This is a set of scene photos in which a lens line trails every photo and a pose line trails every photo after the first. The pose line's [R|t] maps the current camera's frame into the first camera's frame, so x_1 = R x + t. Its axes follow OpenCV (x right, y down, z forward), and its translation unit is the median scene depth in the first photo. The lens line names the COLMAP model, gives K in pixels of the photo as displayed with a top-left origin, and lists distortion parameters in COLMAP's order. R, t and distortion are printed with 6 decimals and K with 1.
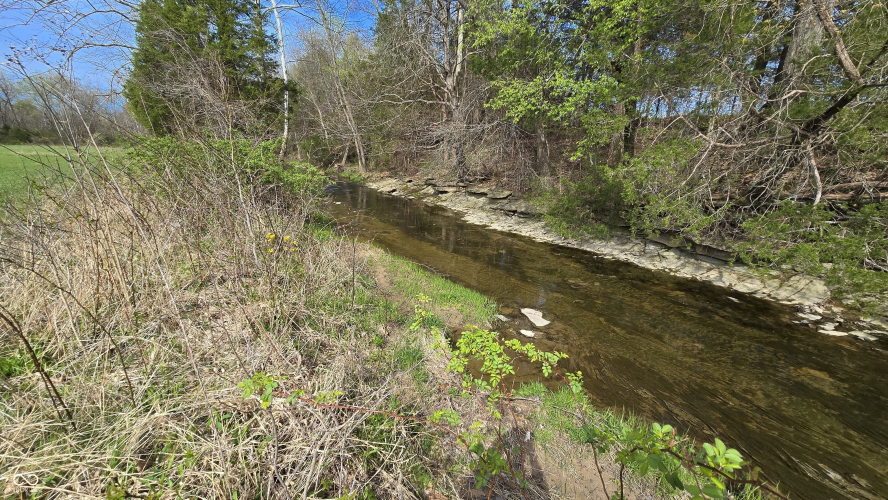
lens RADIAL K [[360.9, 0, 440.4], [0, 360.9, 253.6], [0, 0, 1]] dist [-0.004332, 0.001883]
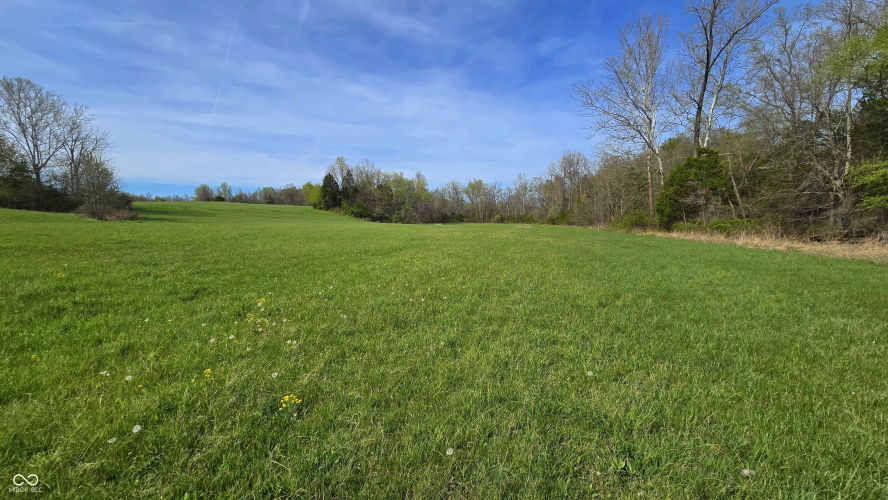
lens RADIAL K [[360.9, 0, 448.1], [0, 360.9, 251.3], [0, 0, 1]] dist [-0.004332, 0.001883]
pose [[0.720433, 0.038720, -0.692443, -0.259371], [-0.178787, 0.975062, -0.131491, 0.878712], [0.670083, 0.218530, 0.709390, -3.104654]]
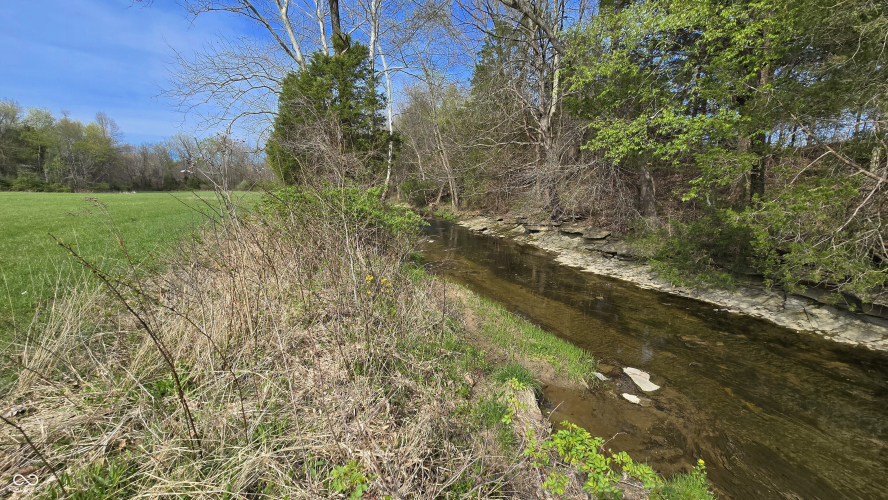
lens RADIAL K [[360.9, 0, 441.5], [0, 360.9, 253.7], [0, 0, 1]] dist [-0.004332, 0.001883]
pose [[0.970281, 0.022553, -0.240929, -0.002232], [-0.046789, 0.994344, -0.095348, -0.013746], [0.237416, 0.103787, 0.965848, 0.001546]]
